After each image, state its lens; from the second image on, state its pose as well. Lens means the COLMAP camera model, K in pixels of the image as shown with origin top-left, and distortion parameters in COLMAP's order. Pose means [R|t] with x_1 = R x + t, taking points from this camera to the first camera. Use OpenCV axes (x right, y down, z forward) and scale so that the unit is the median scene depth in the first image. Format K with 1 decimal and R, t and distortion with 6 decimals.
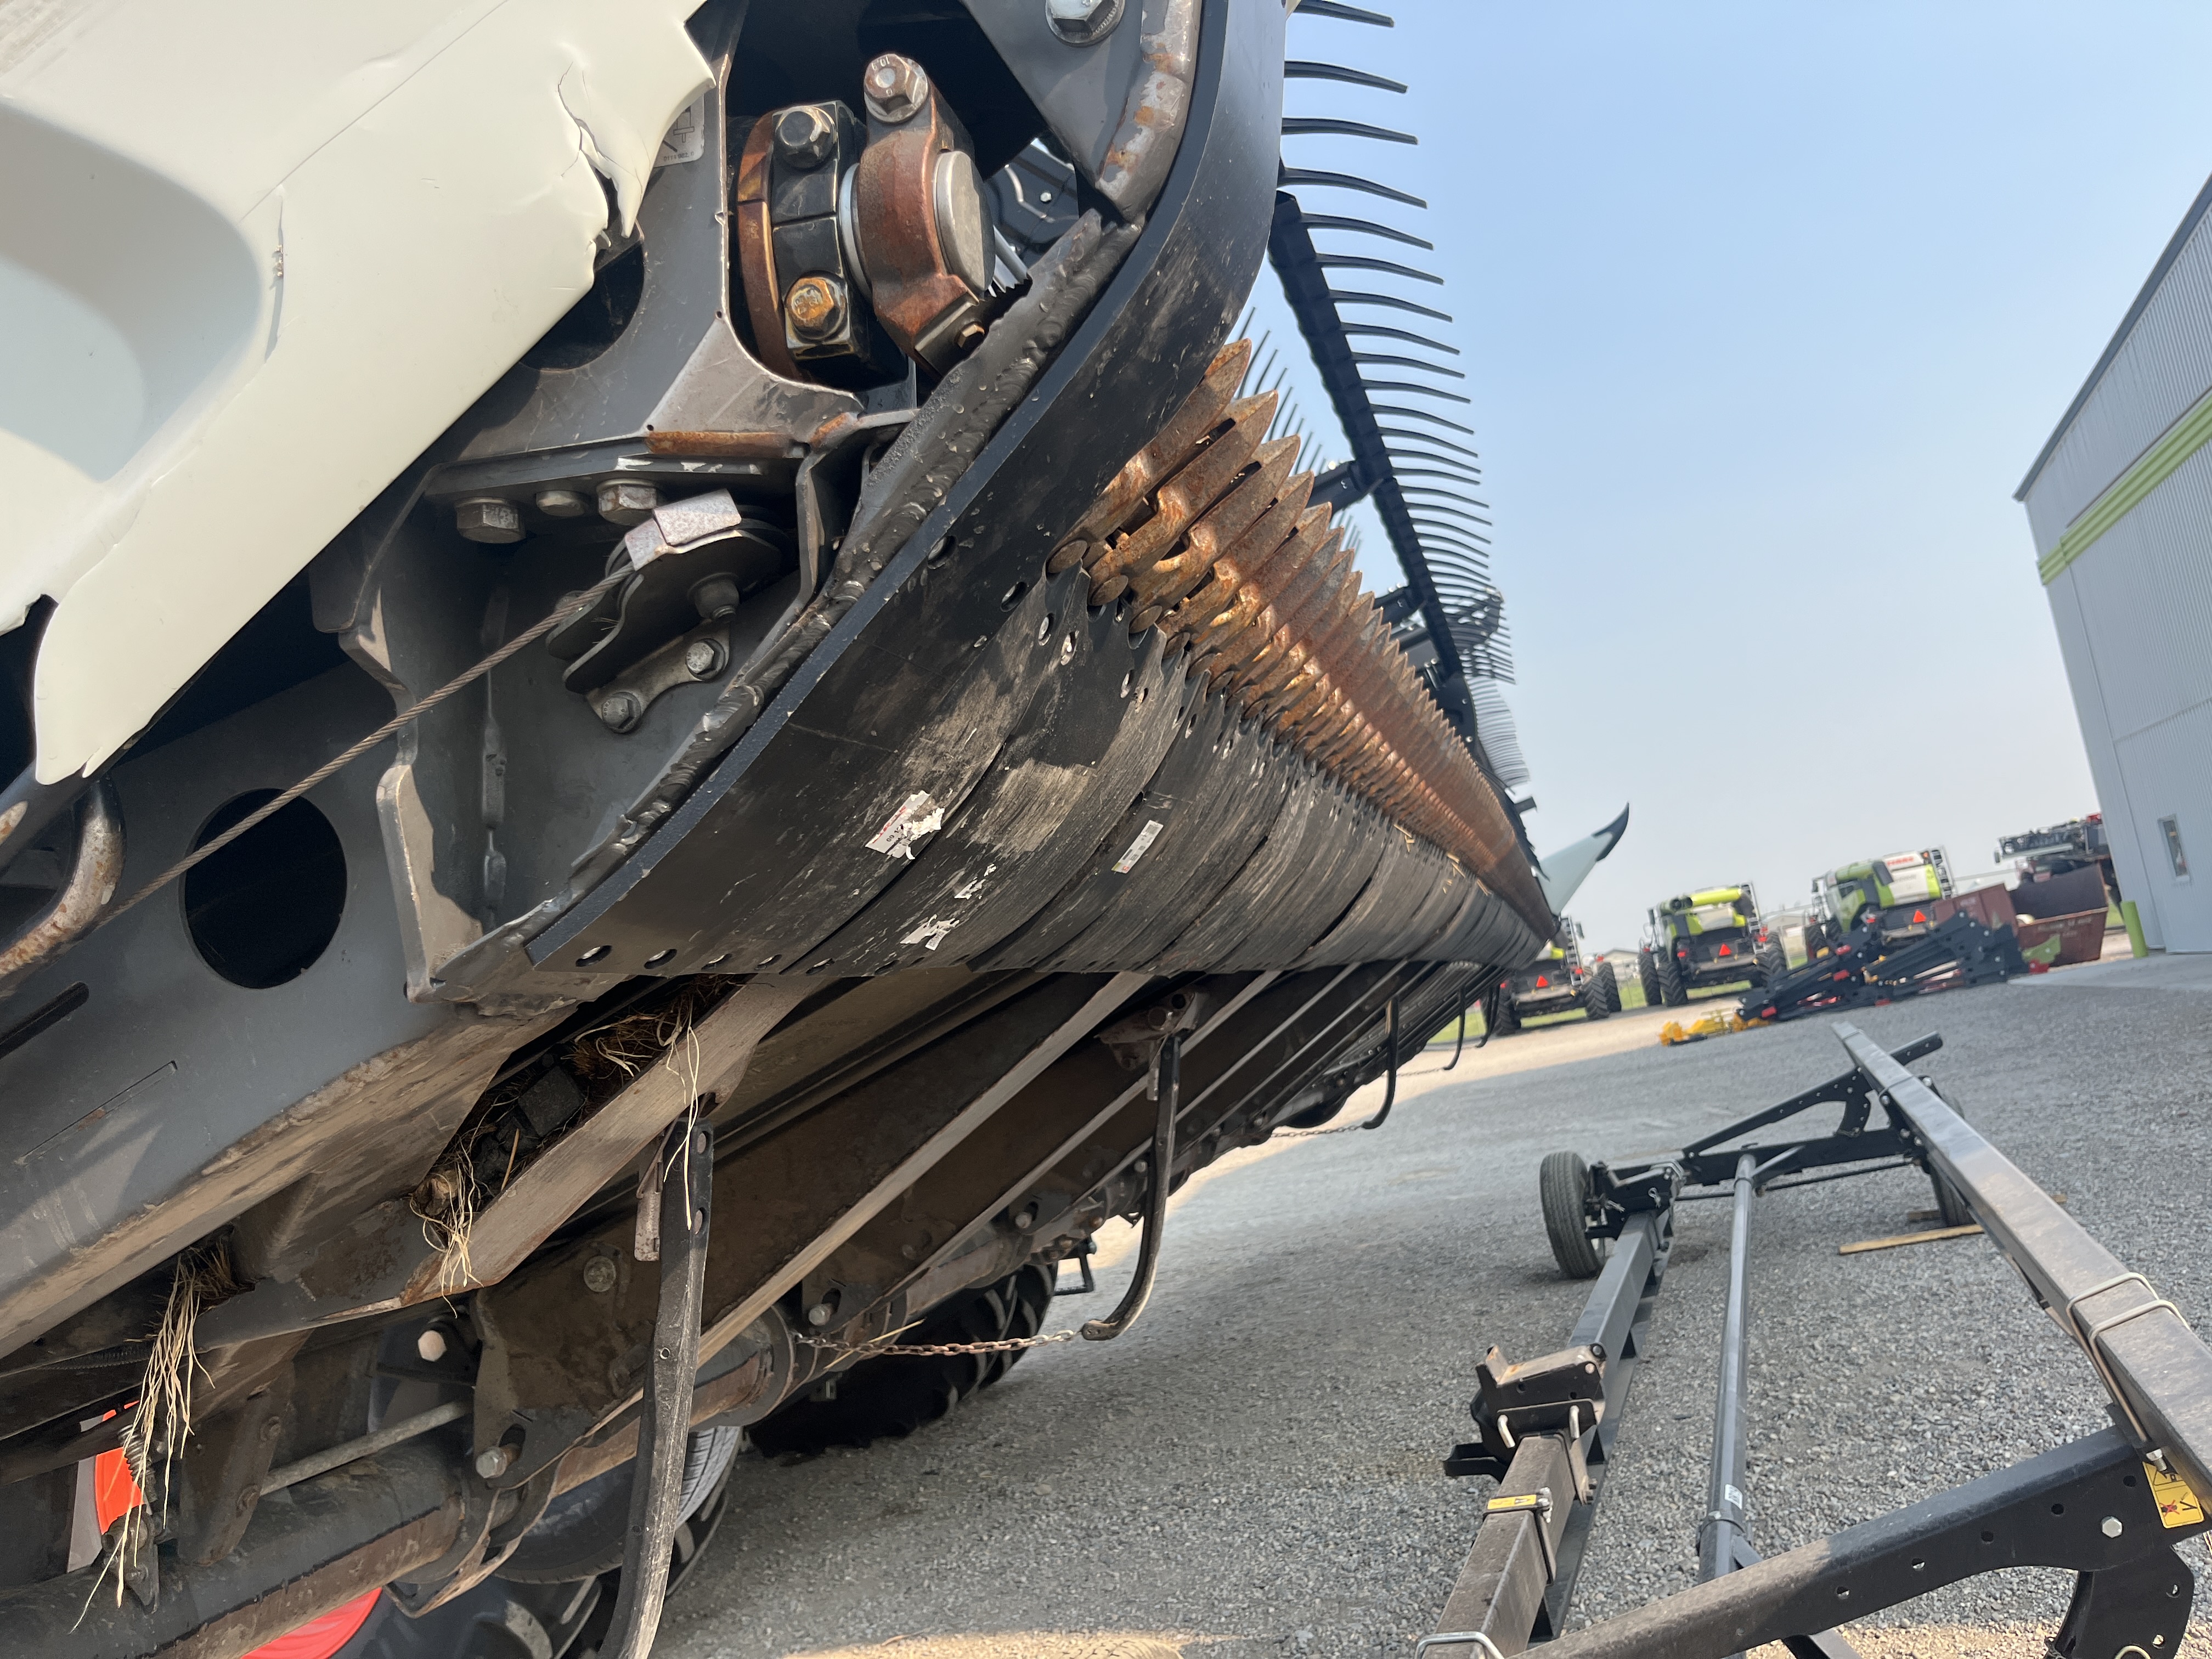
lens RADIAL K [[1771.5, 0, 1114.1], [0, 1771.5, 831.6], [0, 0, 1]] dist [-0.029849, 0.000127]
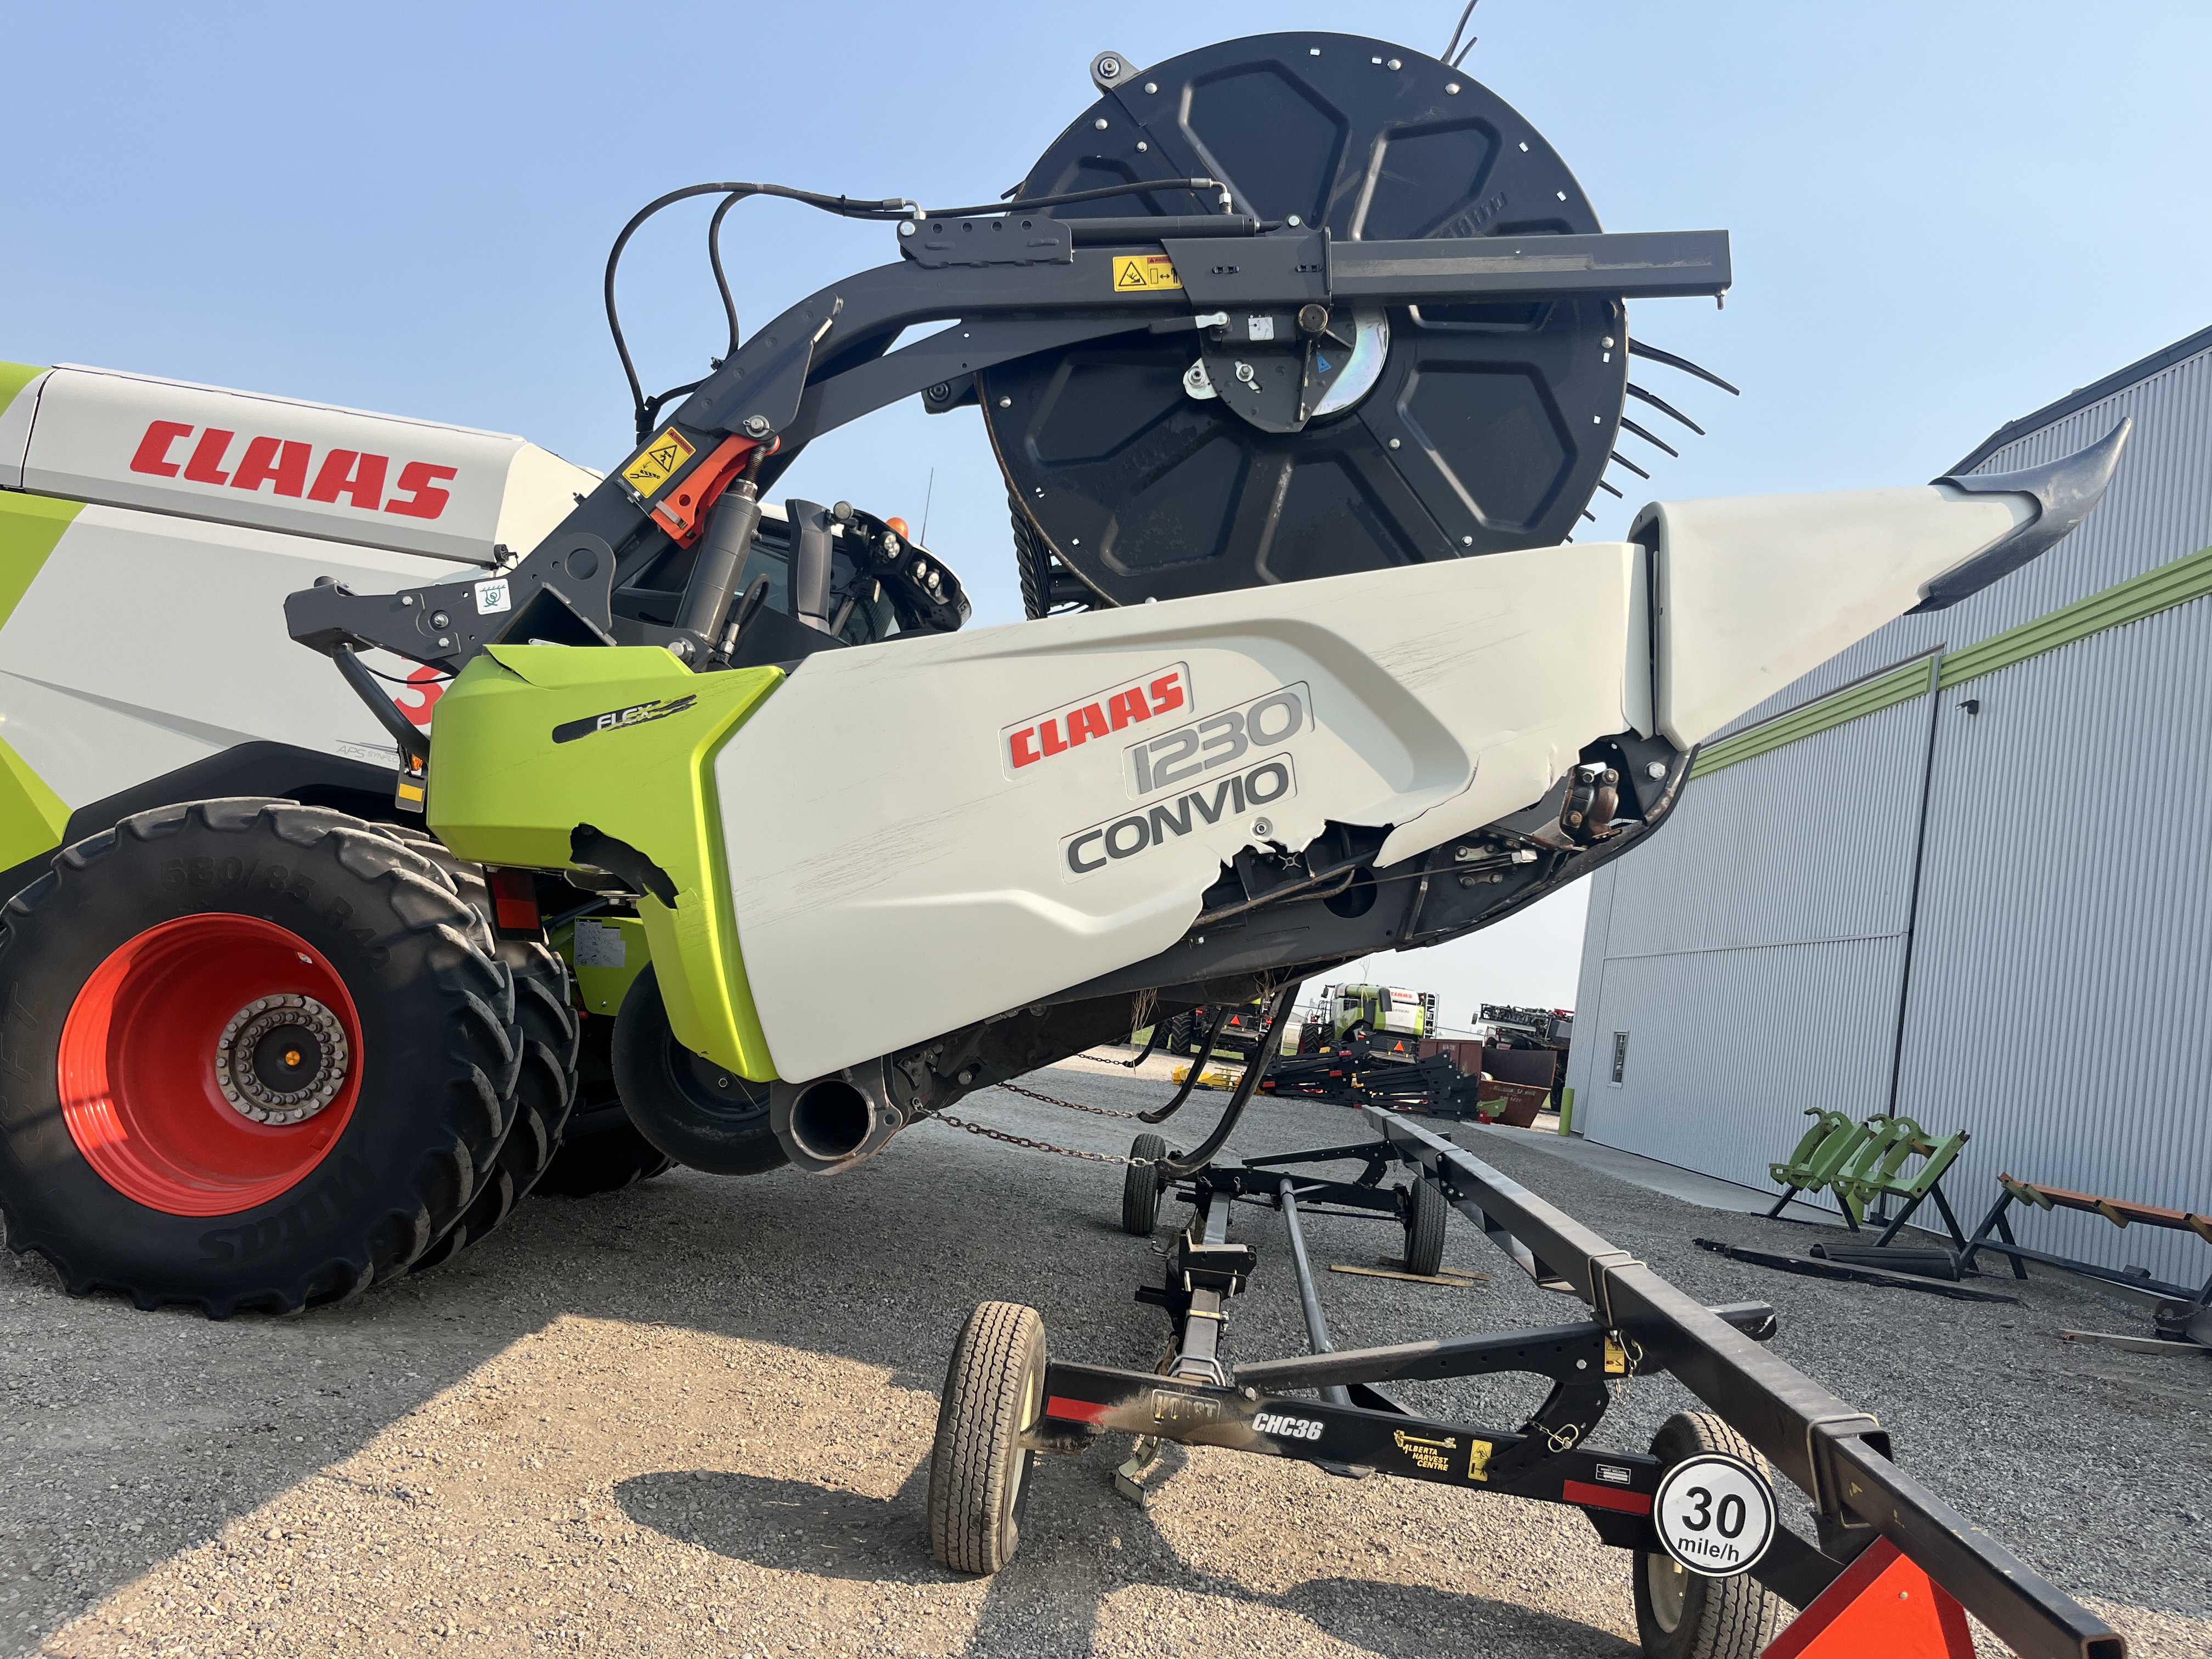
lens RADIAL K [[1771.5, 0, 1105.3], [0, 1771.5, 824.0], [0, 0, 1]] dist [-0.029849, 0.000127]
pose [[0.910338, 0.334906, 0.243152, -0.061274], [-0.339971, 0.940176, -0.022135, 0.005002], [-0.236019, -0.062515, 0.969736, -0.077404]]
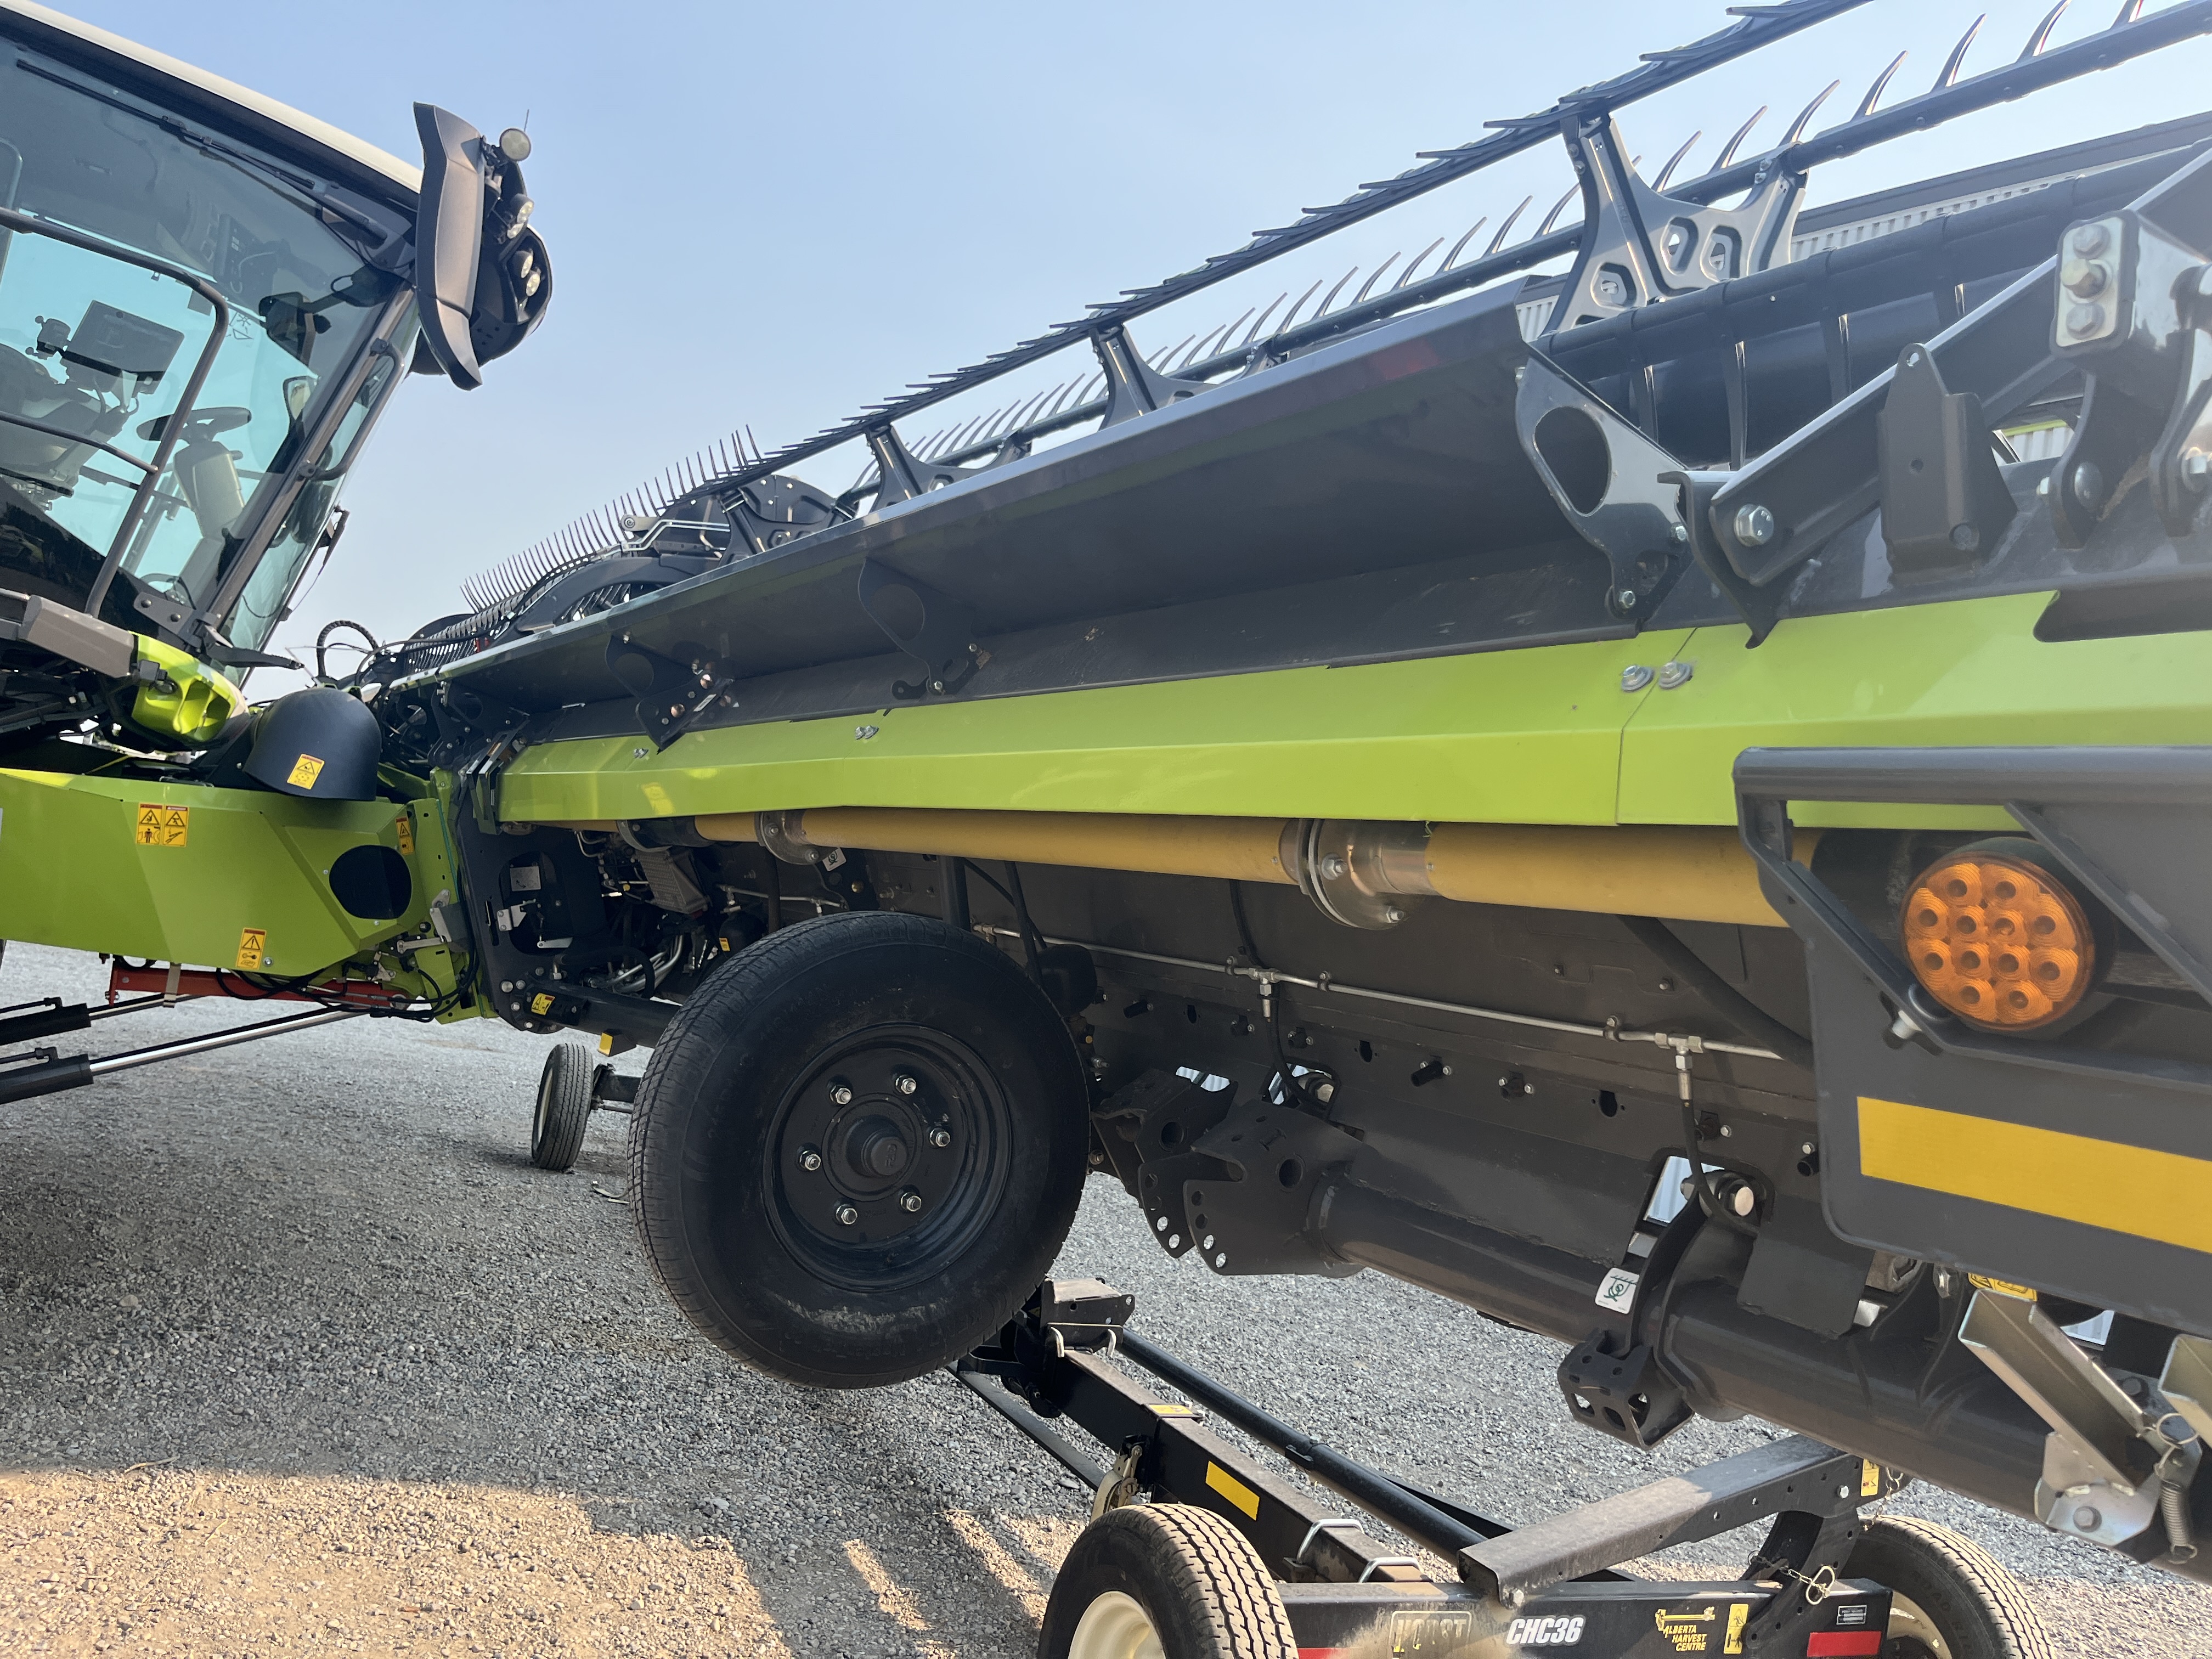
lens RADIAL K [[1771.5, 0, 1108.5], [0, 1771.5, 837.7], [0, 0, 1]] dist [-0.029849, 0.000127]
pose [[0.624217, 0.339061, 0.703840, -0.115377], [-0.375018, 0.920375, -0.110779, 0.028079], [-0.685358, -0.194803, 0.701667, 0.046227]]
